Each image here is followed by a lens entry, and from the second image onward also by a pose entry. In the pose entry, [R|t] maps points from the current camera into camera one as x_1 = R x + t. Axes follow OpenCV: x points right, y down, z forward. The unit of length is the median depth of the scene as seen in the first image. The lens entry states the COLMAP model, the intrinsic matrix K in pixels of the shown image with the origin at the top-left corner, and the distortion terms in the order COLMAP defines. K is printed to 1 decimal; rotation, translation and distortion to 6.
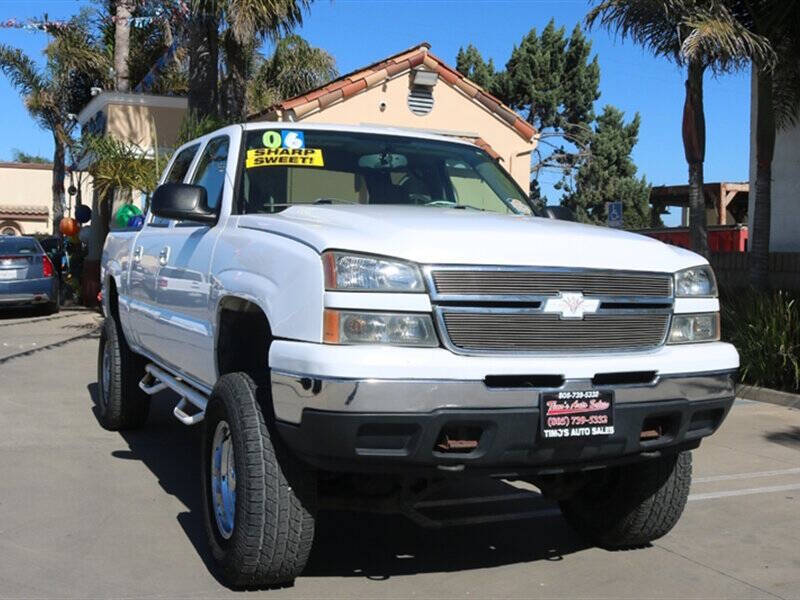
lens RADIAL K [[1005.0, 0, 387.7], [0, 1005.0, 297.3], [0, 0, 1]] dist [-0.160095, 0.112482]
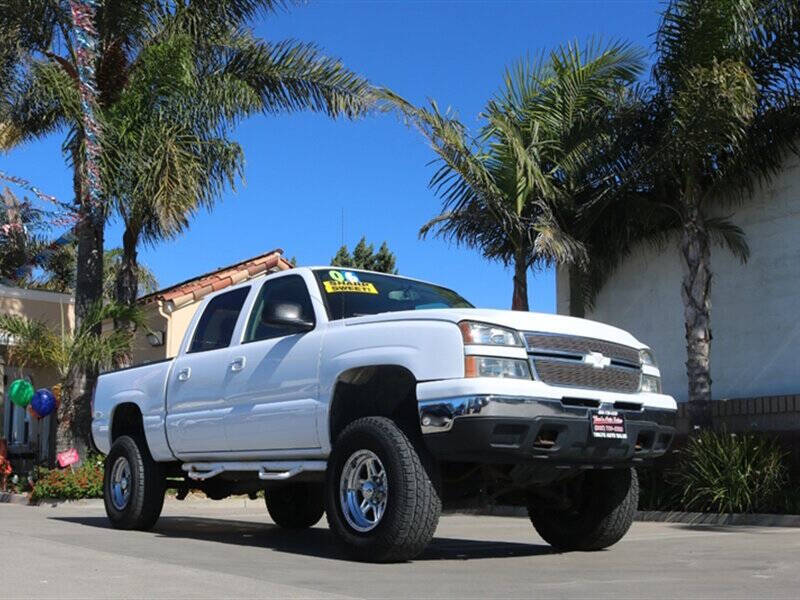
lens RADIAL K [[947.4, 0, 378.4], [0, 947.4, 363.9], [0, 0, 1]] dist [-0.132486, 0.043355]
pose [[0.968942, 0.010177, 0.247078, -0.183024], [0.028418, 0.987951, -0.152137, 0.080142], [-0.245649, 0.154433, 0.956978, -0.128654]]
